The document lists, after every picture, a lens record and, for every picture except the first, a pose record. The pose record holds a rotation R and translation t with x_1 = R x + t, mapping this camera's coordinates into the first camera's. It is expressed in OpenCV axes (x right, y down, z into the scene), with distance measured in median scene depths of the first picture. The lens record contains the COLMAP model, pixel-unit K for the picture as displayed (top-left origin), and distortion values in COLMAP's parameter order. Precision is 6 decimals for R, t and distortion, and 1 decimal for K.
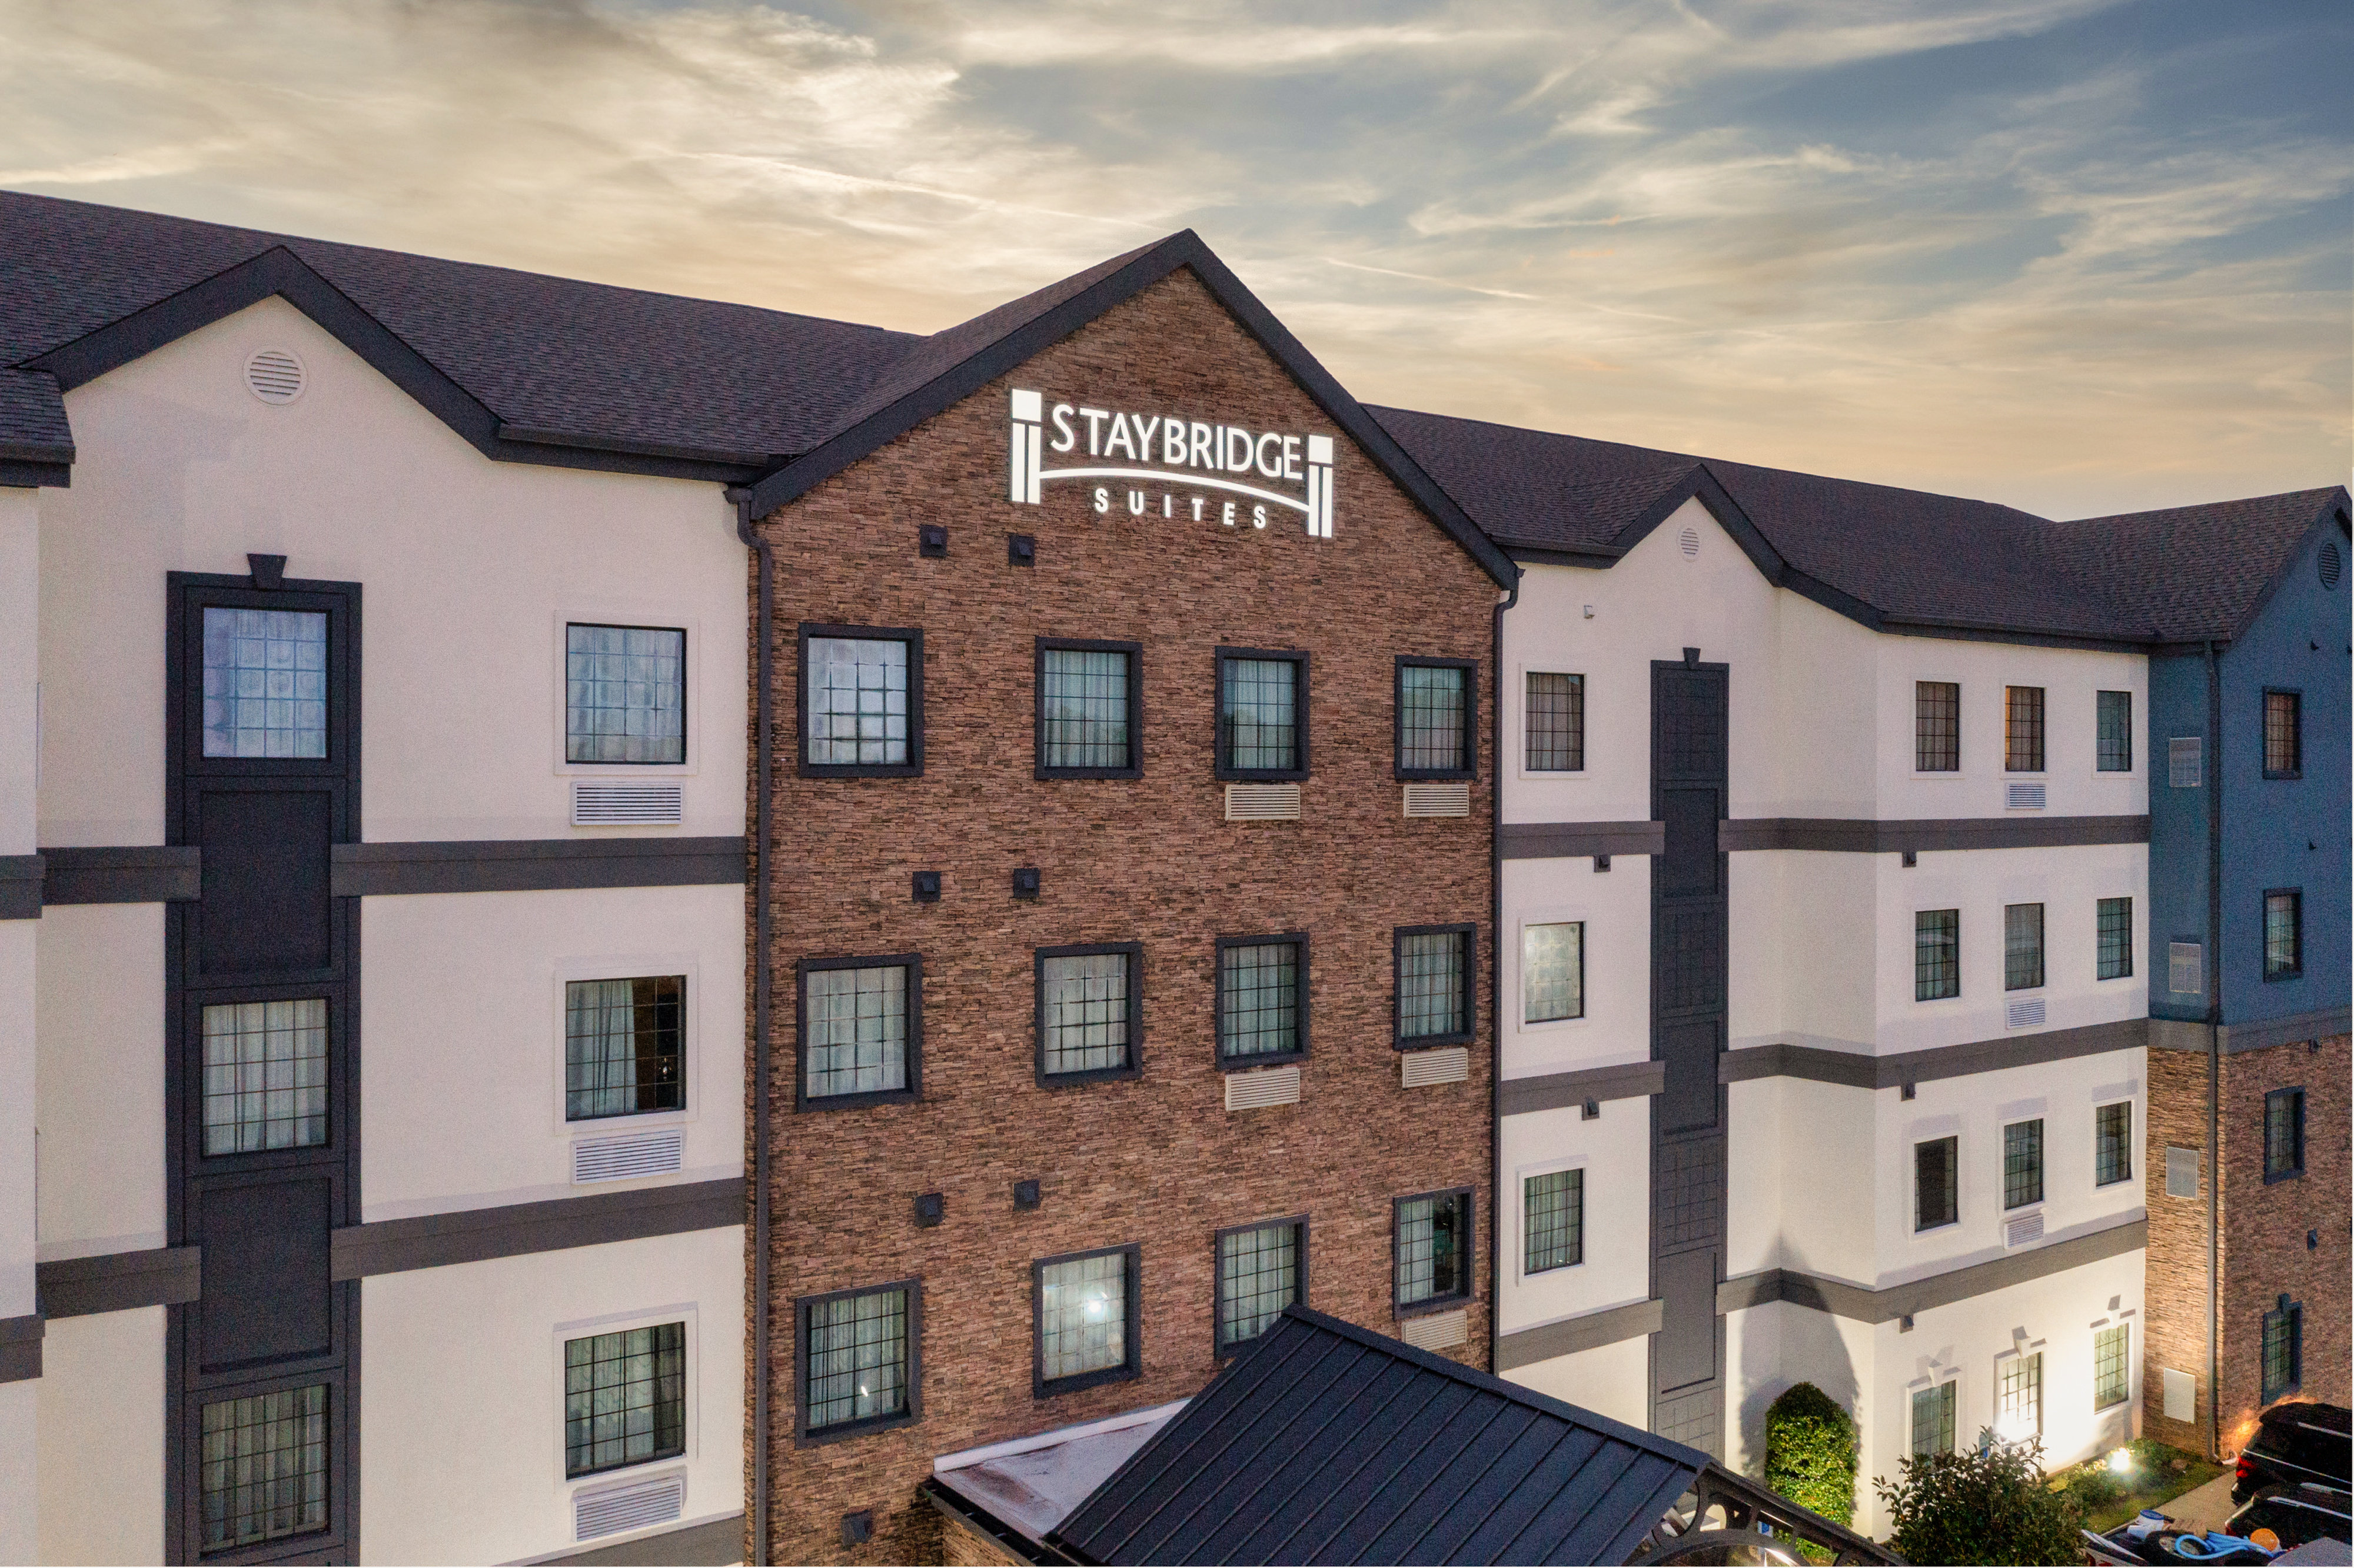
lens RADIAL K [[1864.4, 0, 1177.0], [0, 1864.4, 784.0], [0, 0, 1]] dist [-0.014947, 0.001337]
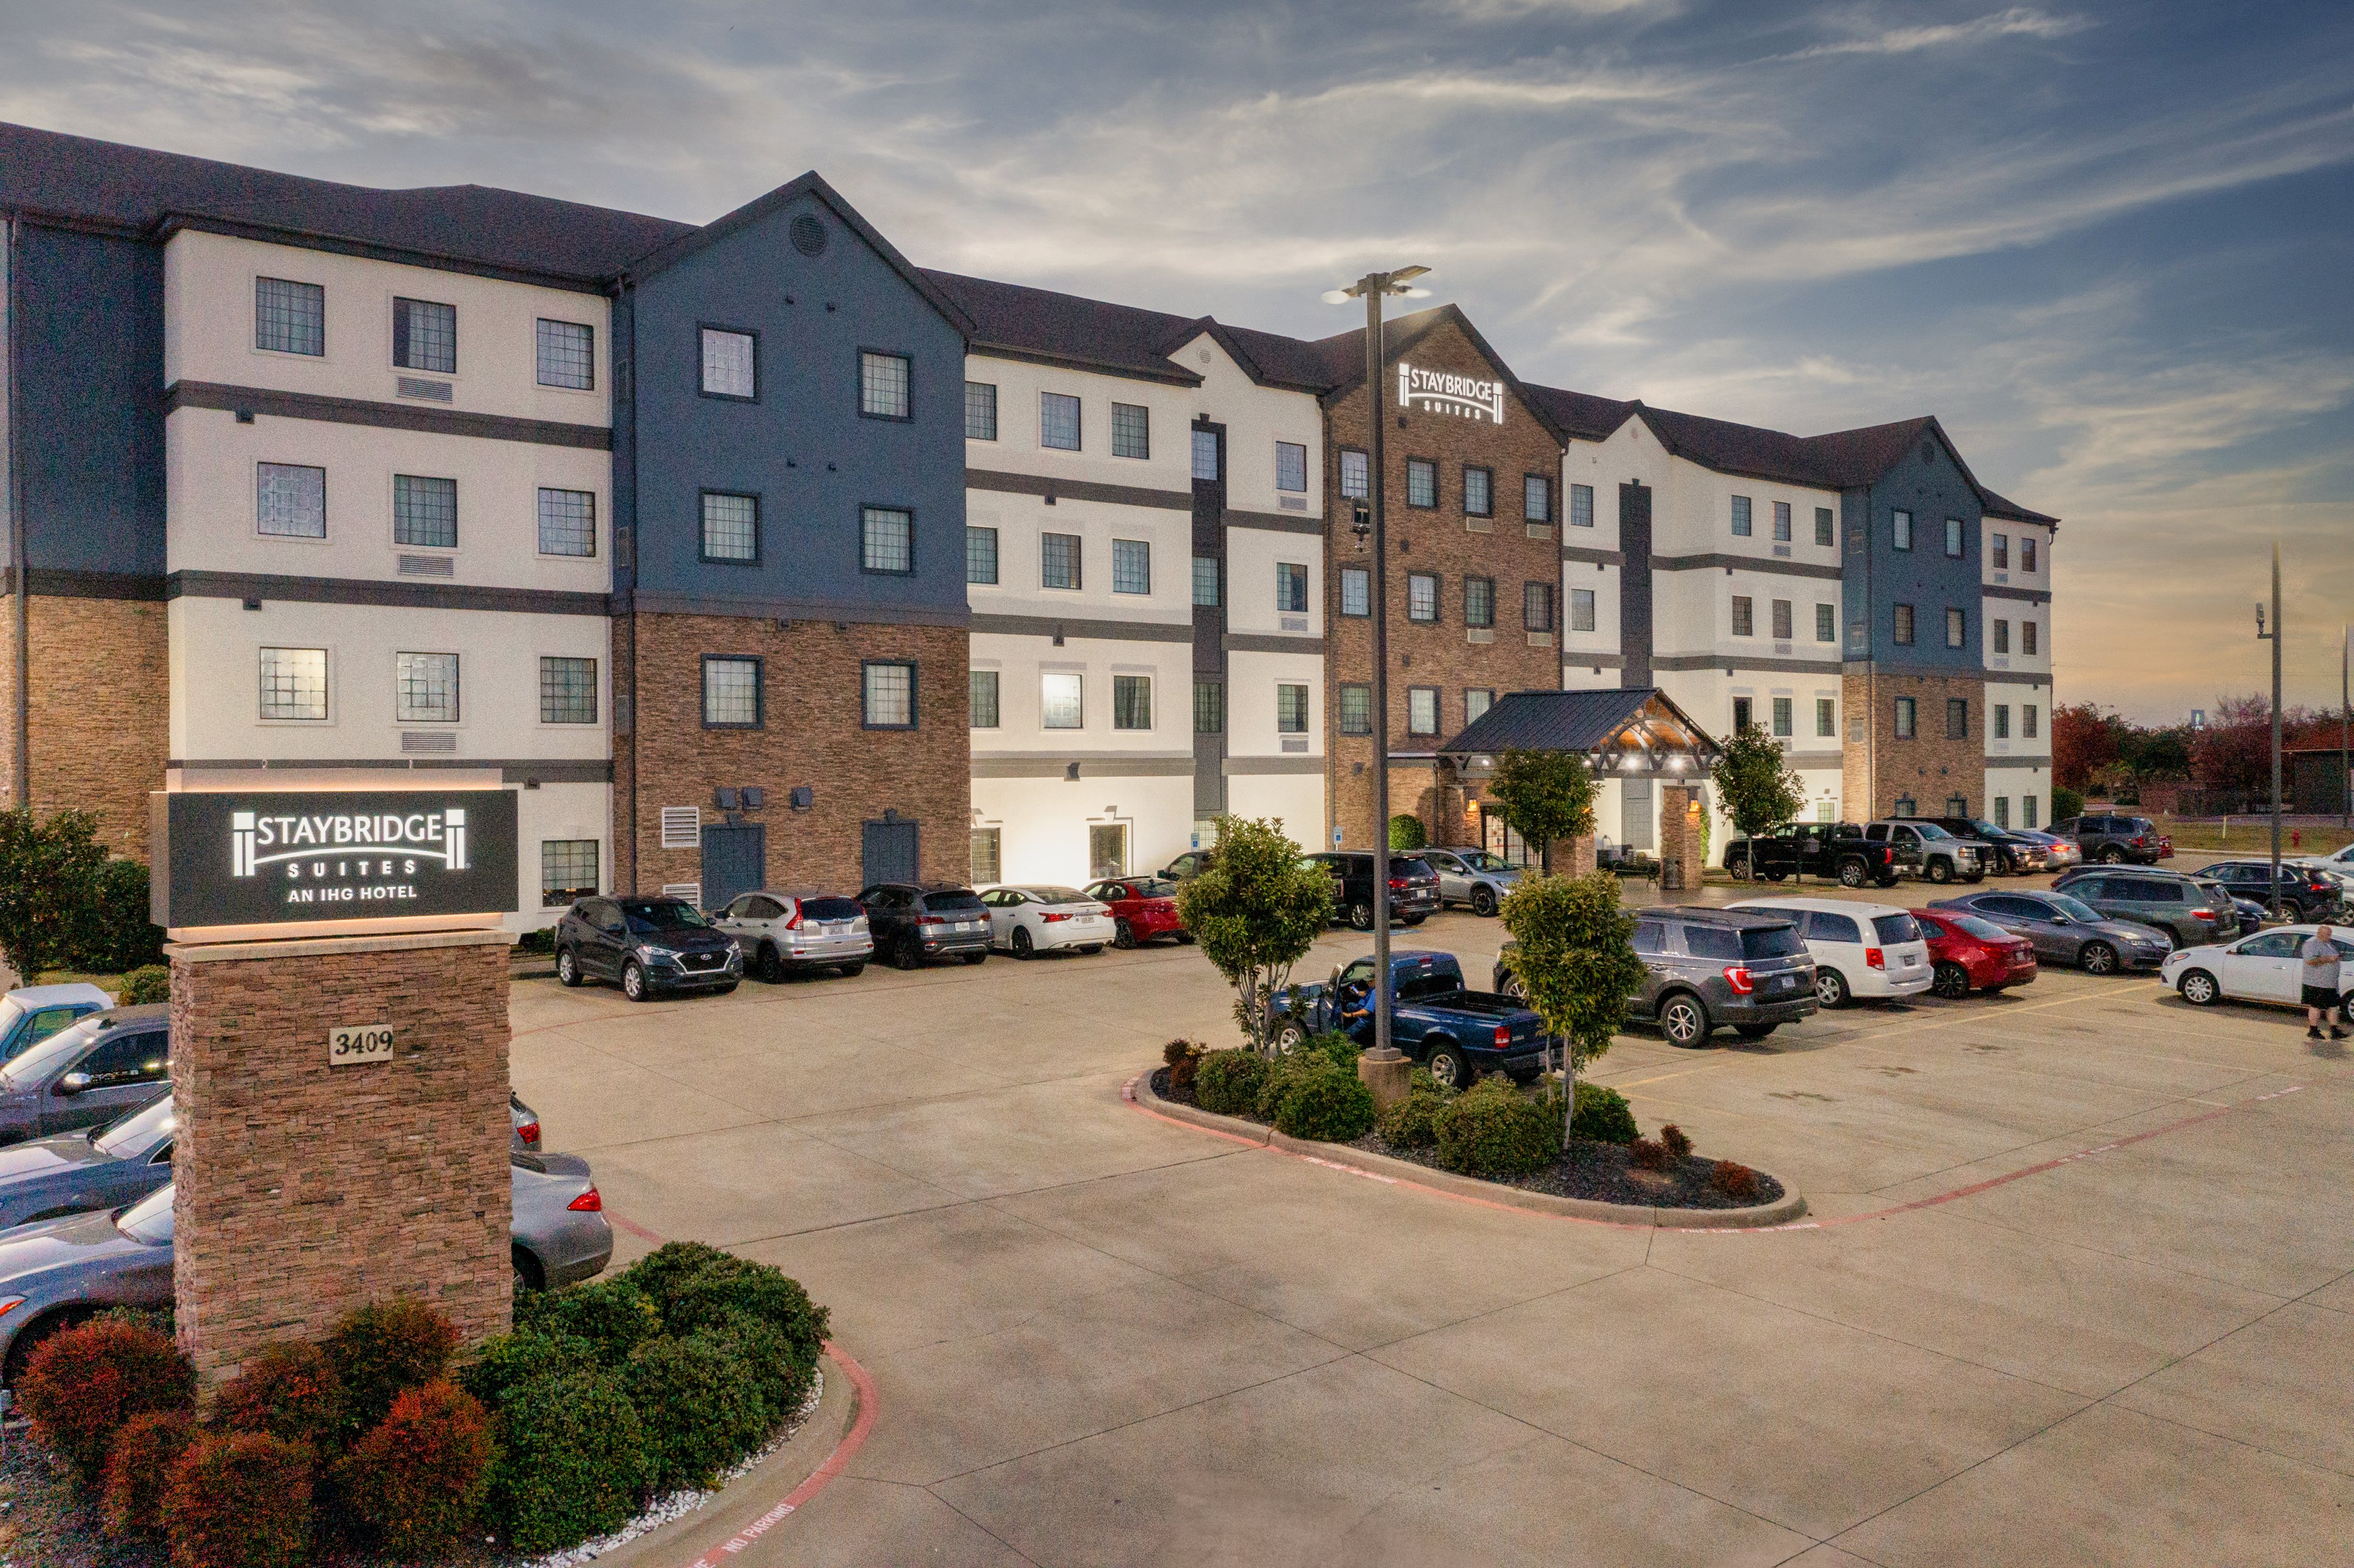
lens RADIAL K [[1853.3, 0, 1195.0], [0, 1853.3, 788.5], [0, 0, 1]] dist [-0.011756, -0.000996]
pose [[0.997531, -0.011262, 0.069319, -0.547540], [0.010730, 0.999910, 0.008049, 0.362591], [-0.069403, -0.007285, 0.997562, -1.590351]]
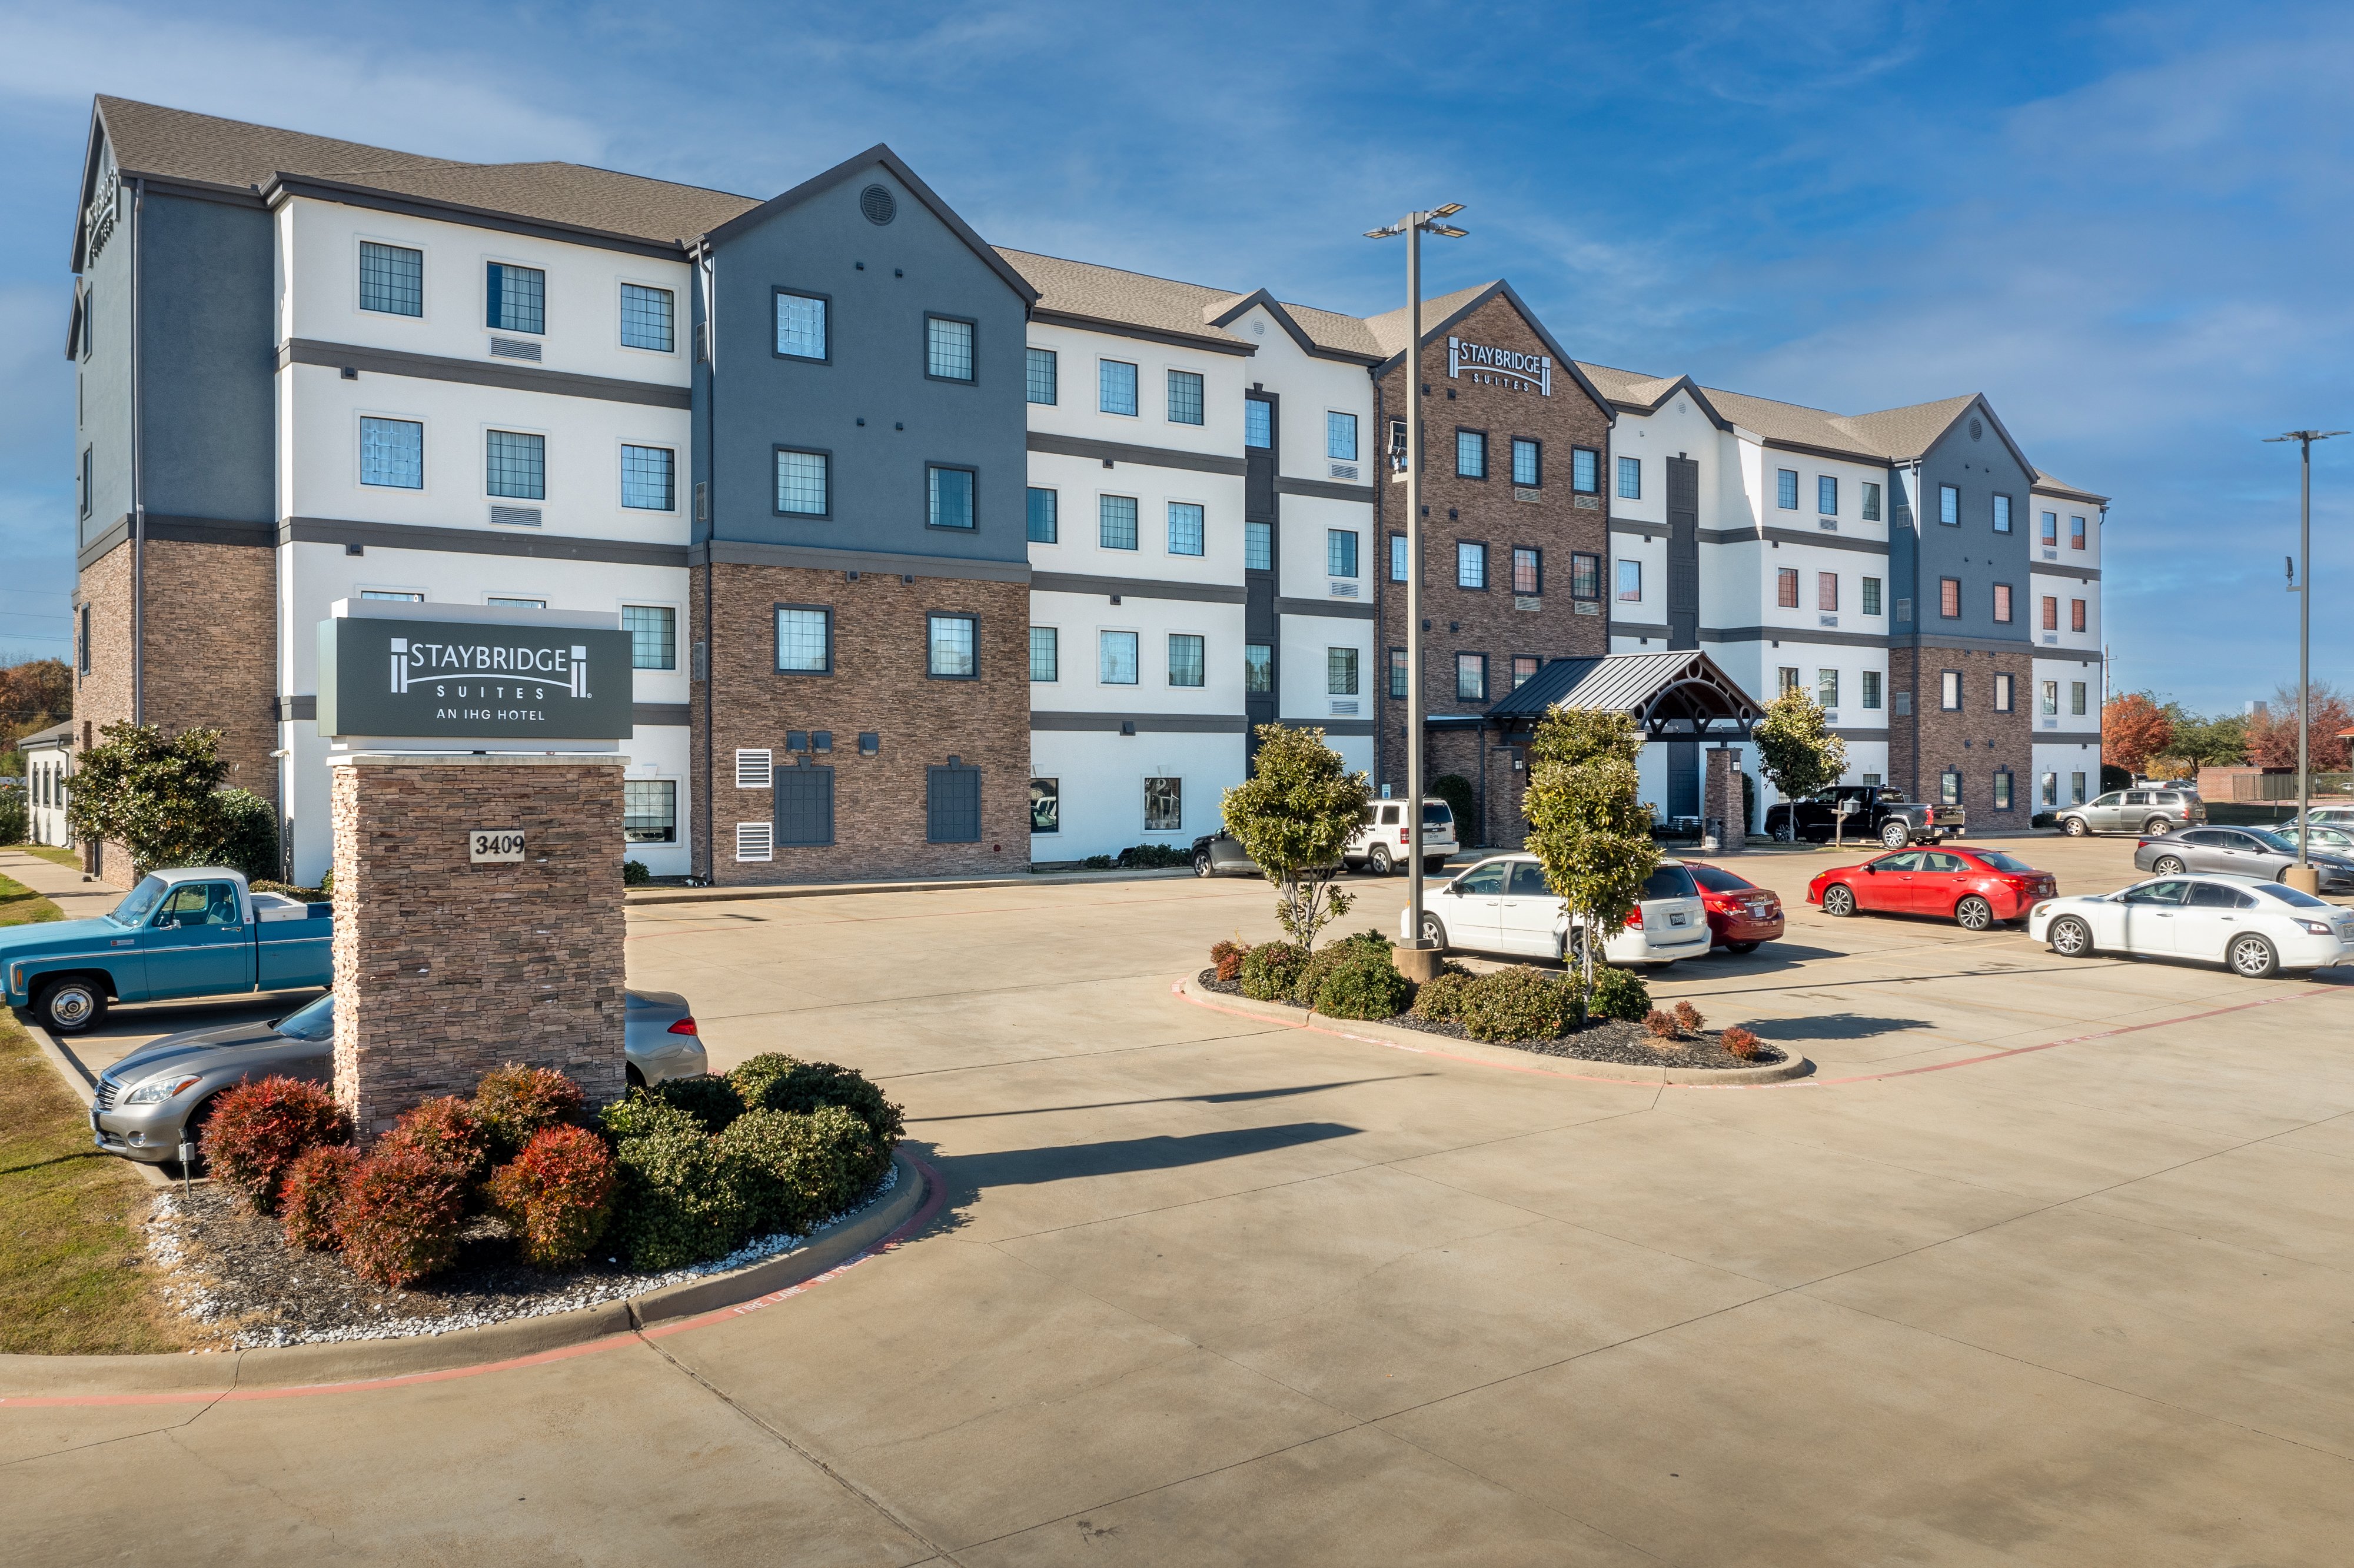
lens RADIAL K [[1853.3, 0, 1195.0], [0, 1853.3, 788.5], [0, 0, 1]] dist [-0.011756, -0.000996]
pose [[0.999244, -0.006525, 0.038314, -0.545703], [0.006282, 0.999959, 0.006477, 0.419190], [-0.038354, -0.006232, 0.999245, -1.660823]]
